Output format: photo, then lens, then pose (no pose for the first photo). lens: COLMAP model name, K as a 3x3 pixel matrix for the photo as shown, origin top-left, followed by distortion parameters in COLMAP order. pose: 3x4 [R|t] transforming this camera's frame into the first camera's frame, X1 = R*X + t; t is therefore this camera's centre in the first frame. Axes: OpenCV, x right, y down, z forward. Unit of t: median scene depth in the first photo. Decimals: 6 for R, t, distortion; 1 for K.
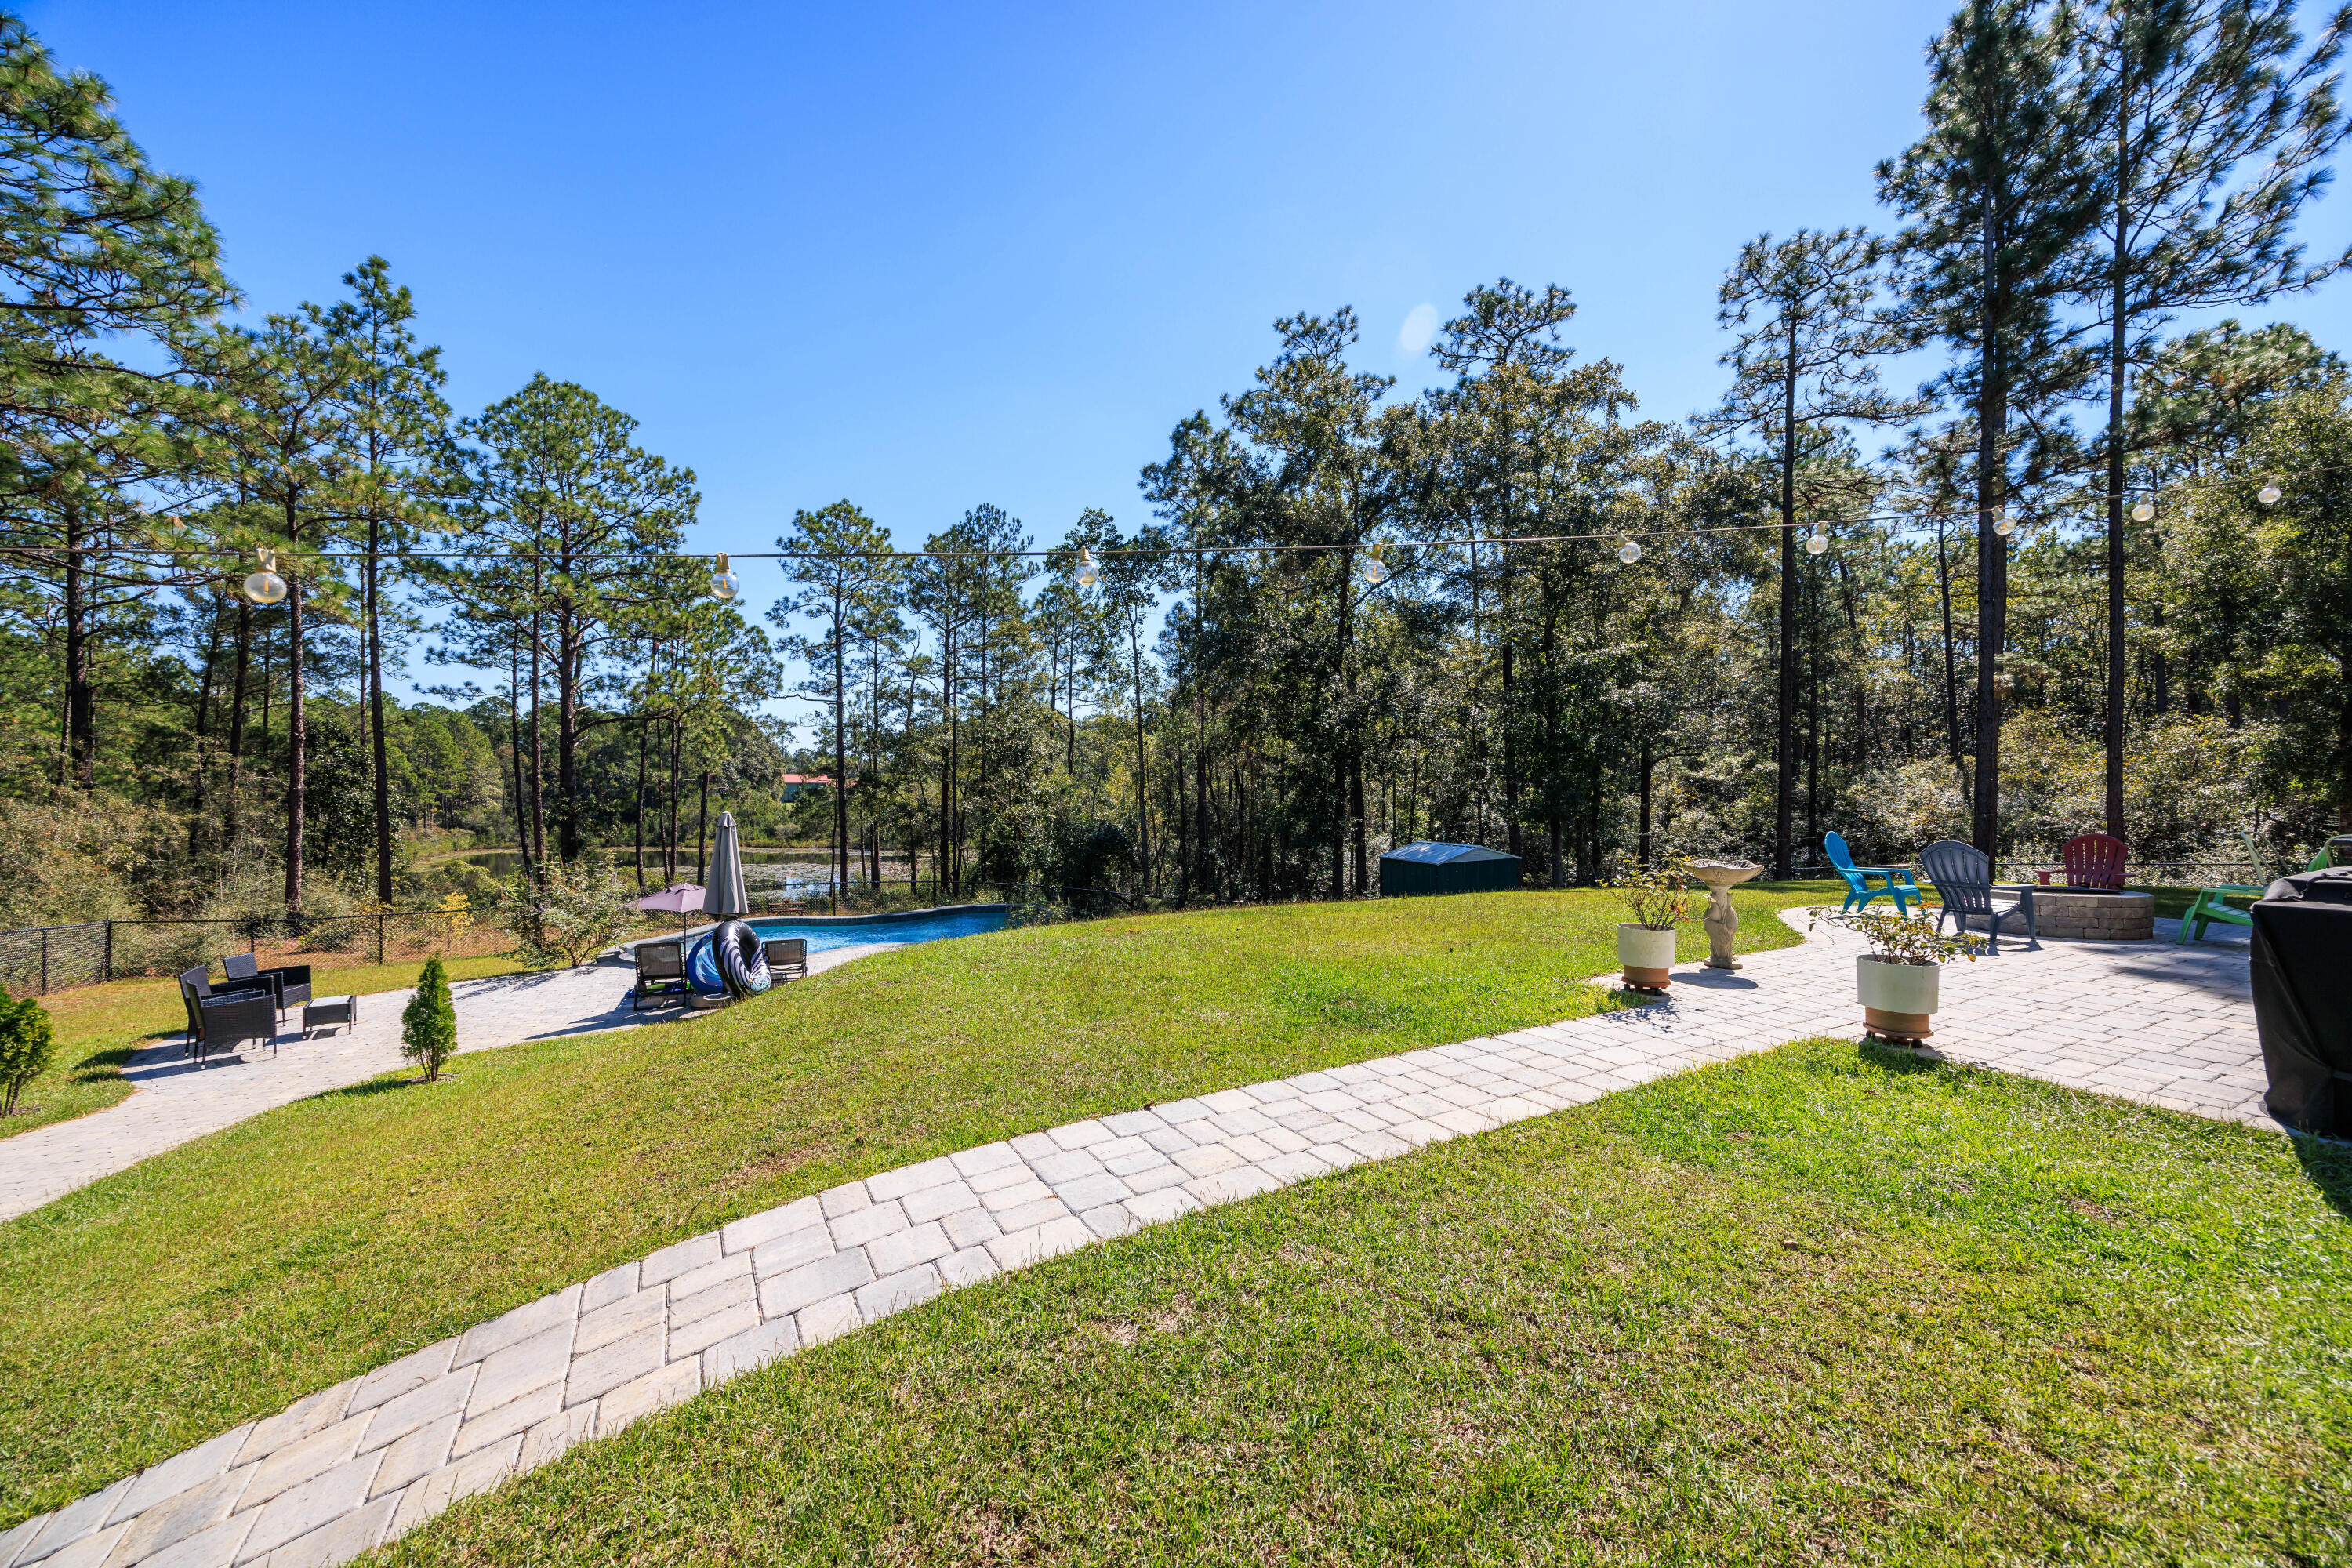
lens RADIAL K [[901.5, 0, 1177.5], [0, 901.5, 786.4], [0, 0, 1]] dist [-0.001555, -0.000050]
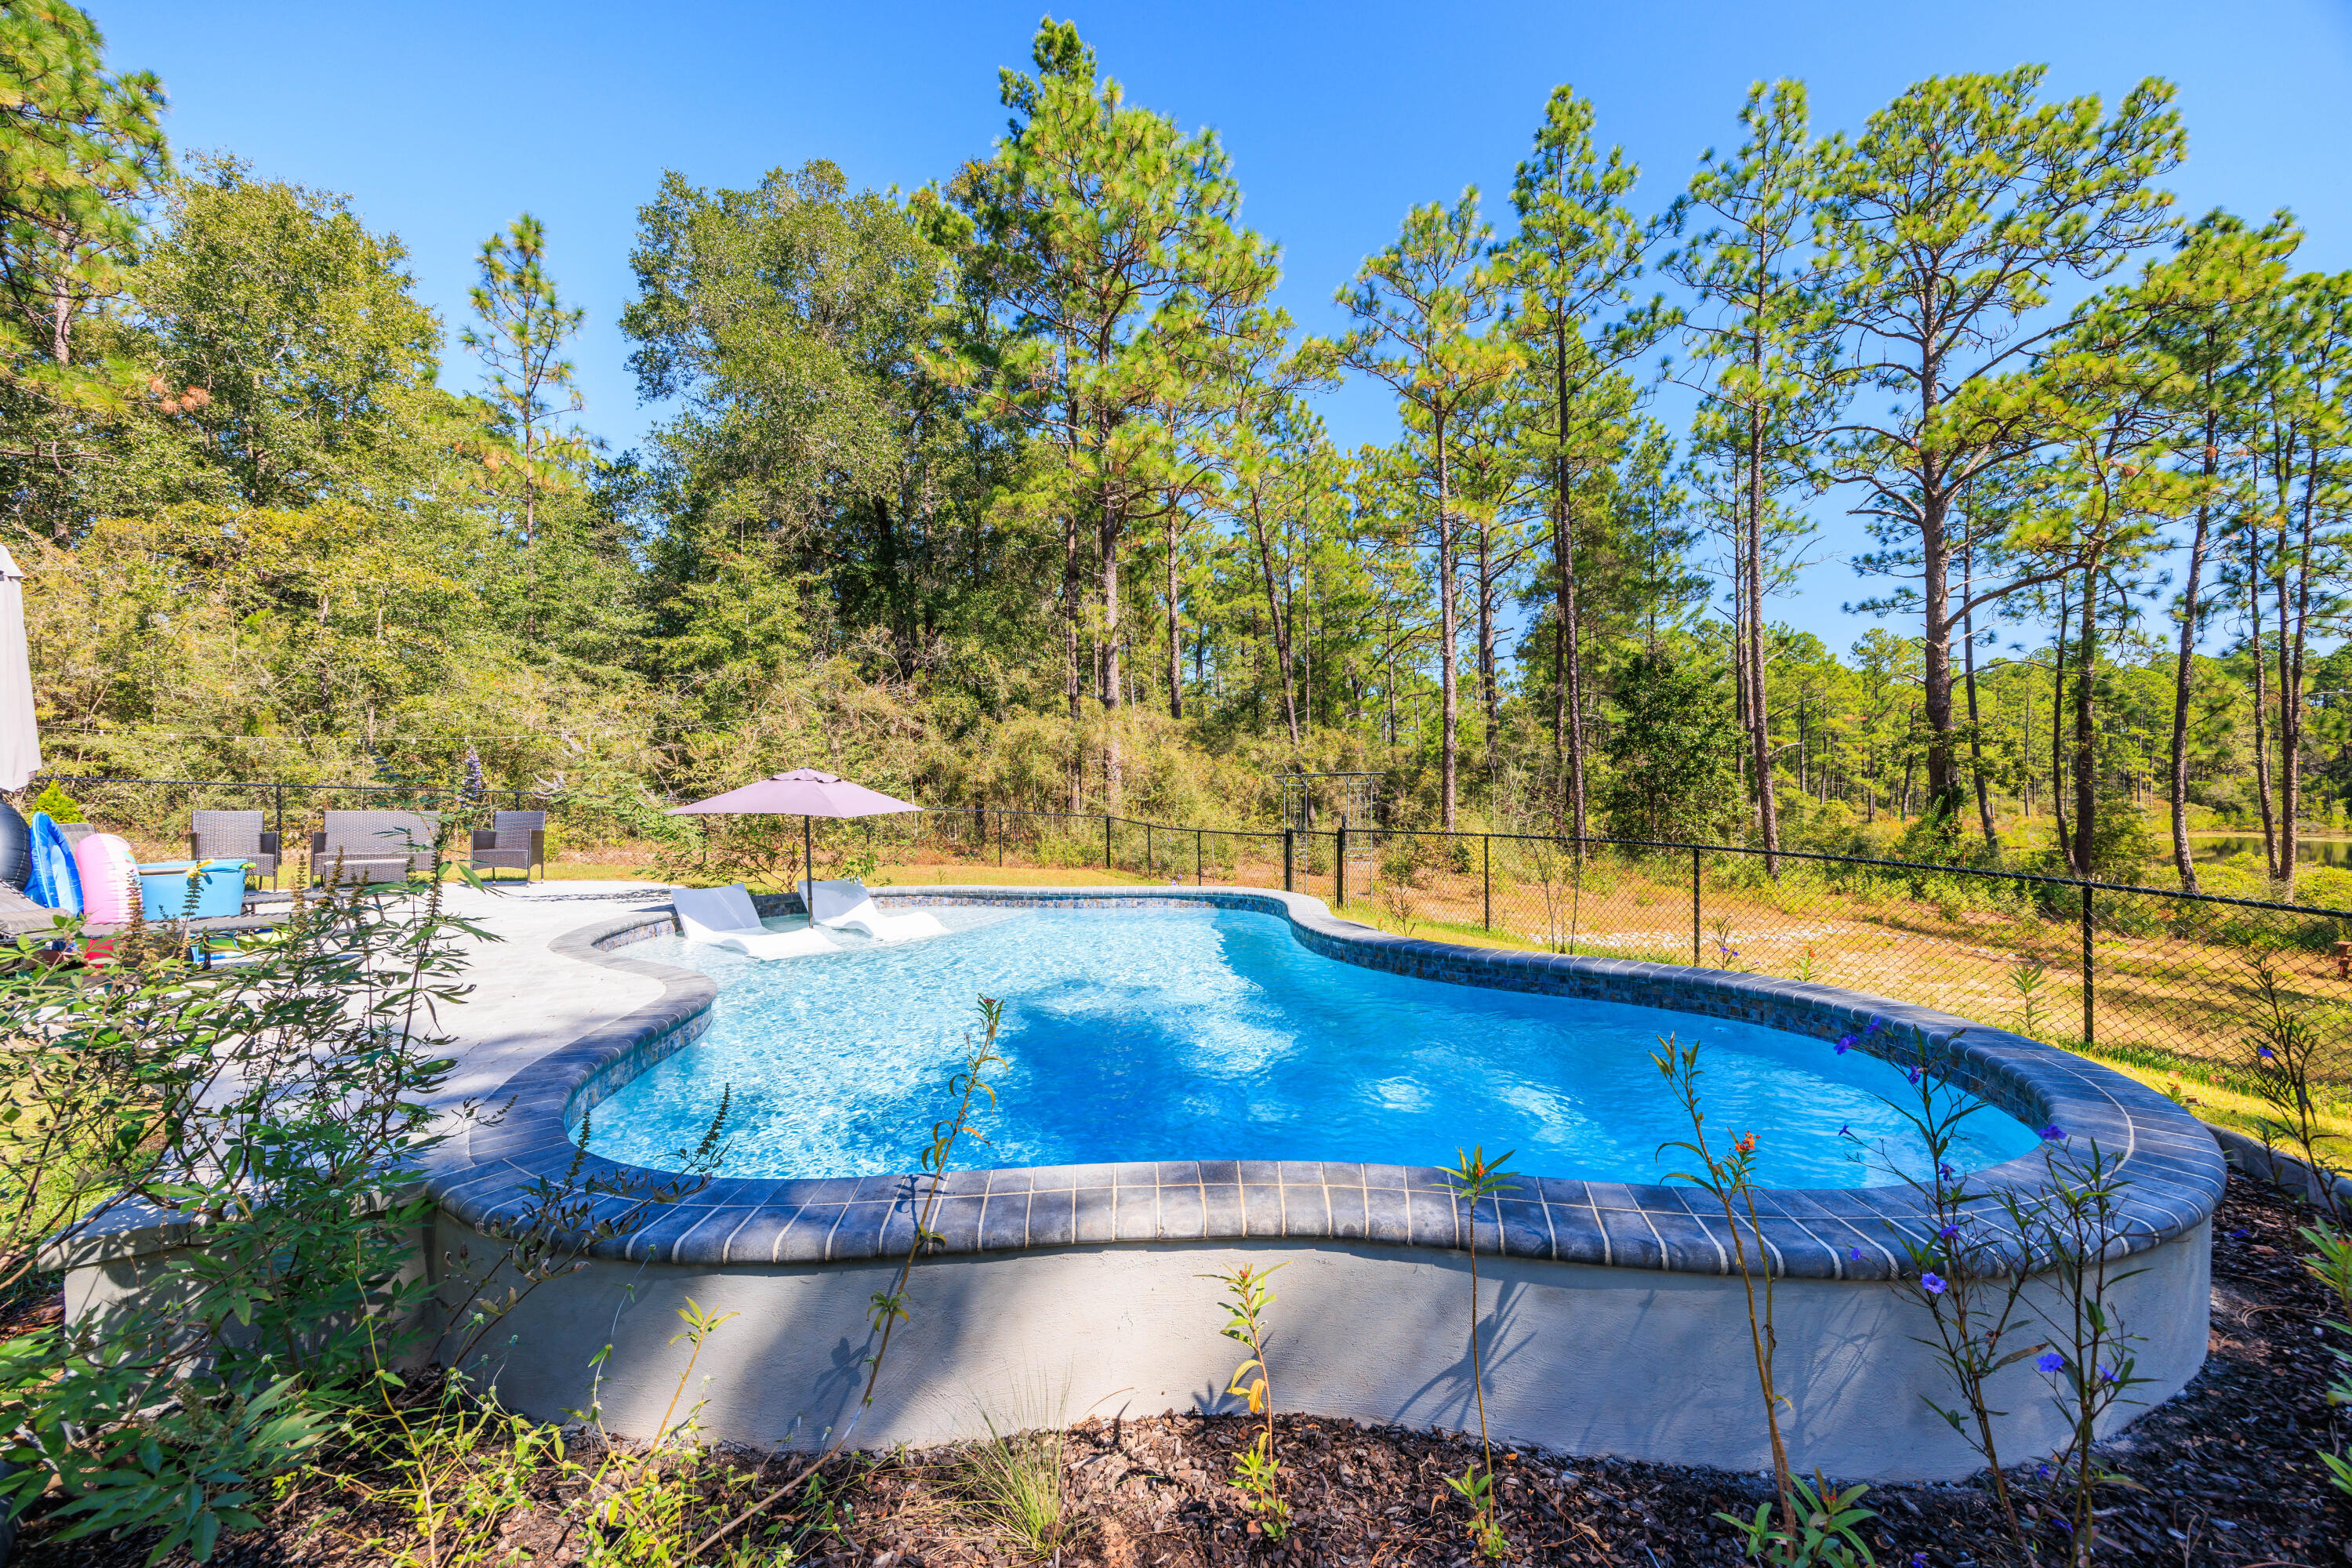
lens RADIAL K [[901.5, 0, 1182.0], [0, 901.5, 782.1], [0, 0, 1]] dist [-0.001555, -0.000050]
pose [[-0.002959, 0.001698, -0.999994, -0.028530], [0.016109, 0.999869, 0.001650, 0.058531], [0.999866, -0.016104, -0.002986, 0.583814]]
